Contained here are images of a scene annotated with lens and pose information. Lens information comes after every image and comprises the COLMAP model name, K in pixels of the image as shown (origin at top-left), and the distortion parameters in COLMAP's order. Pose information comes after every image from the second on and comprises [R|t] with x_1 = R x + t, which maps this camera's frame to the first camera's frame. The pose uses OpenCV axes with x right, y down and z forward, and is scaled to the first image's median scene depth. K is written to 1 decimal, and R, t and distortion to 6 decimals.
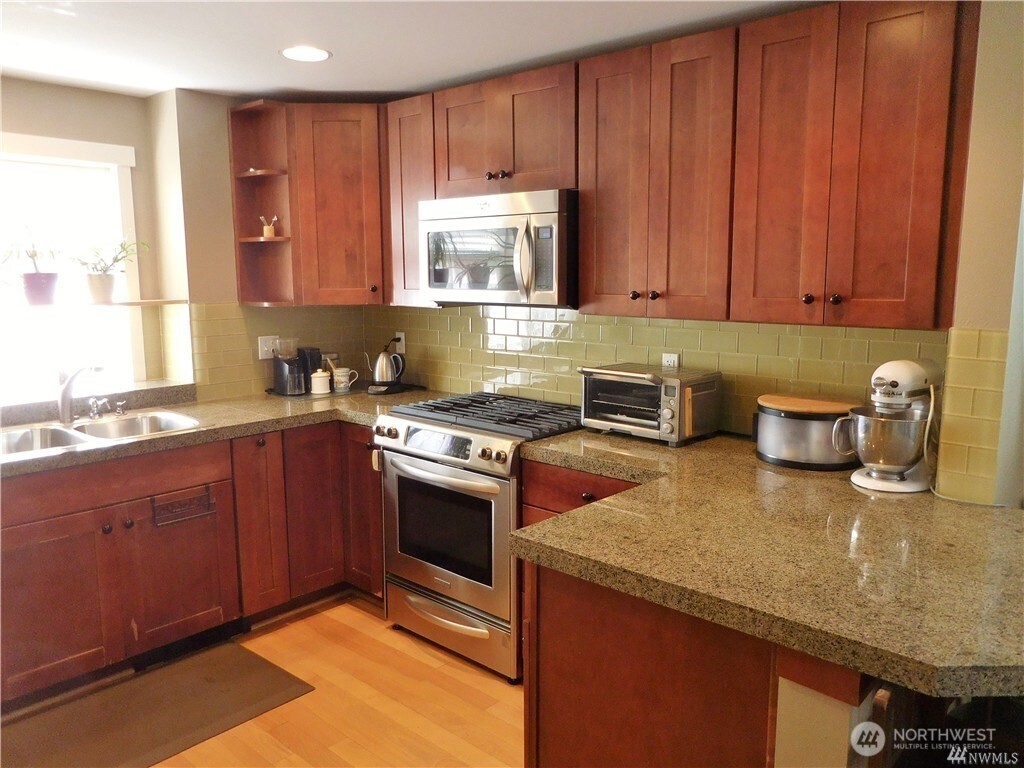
lens RADIAL K [[786.2, 0, 519.2], [0, 786.2, 379.4], [0, 0, 1]] dist [-0.012434, 0.009957]
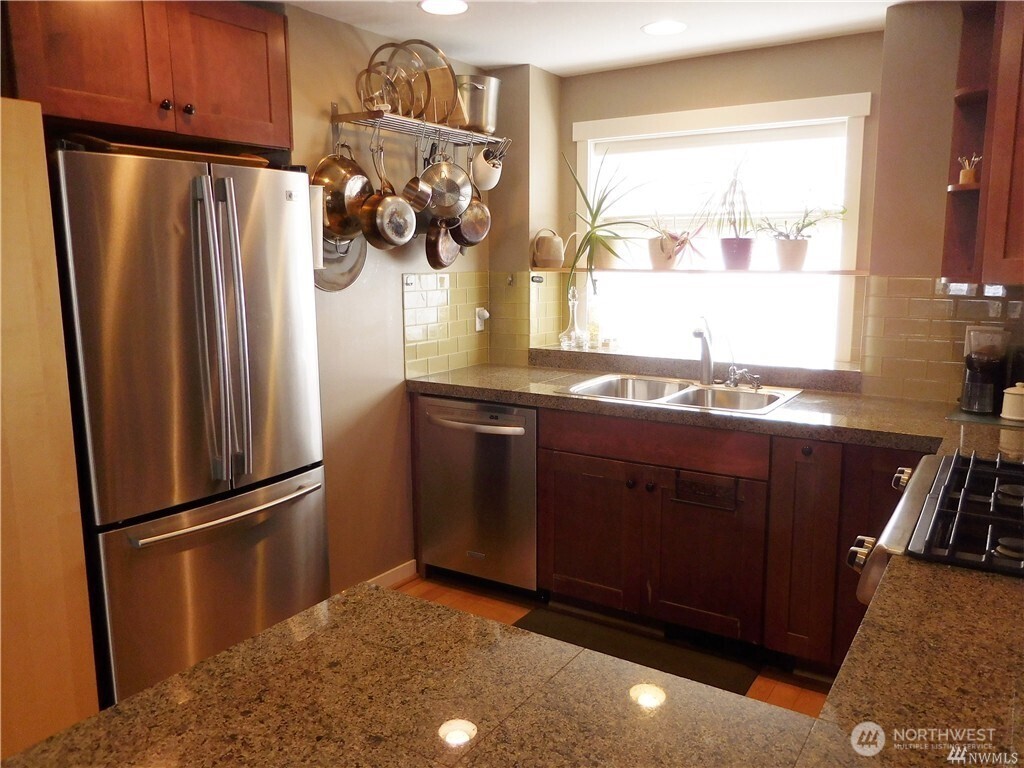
lens RADIAL K [[786.2, 0, 509.0], [0, 786.2, 389.8], [0, 0, 1]] dist [-0.012434, 0.009957]
pose [[0.141882, 0.168349, -0.975463, 0.370084], [-0.136532, 0.979342, 0.149160, -0.053499], [0.980423, 0.112019, 0.161936, 0.547926]]
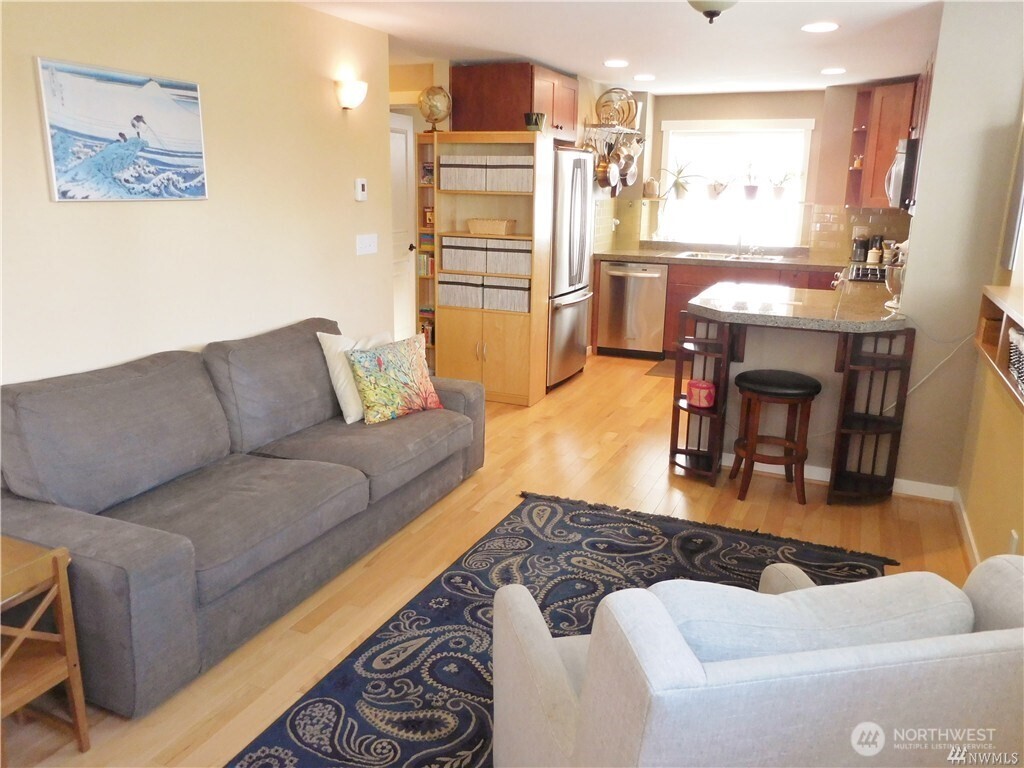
lens RADIAL K [[786.2, 0, 512.1], [0, 786.2, 387.8], [0, 0, 1]] dist [-0.012434, 0.009957]
pose [[0.301824, 0.247894, -0.920571, 1.272770], [-0.150746, 0.965865, 0.210667, 0.043874], [0.941370, 0.075188, 0.328890, -0.275817]]
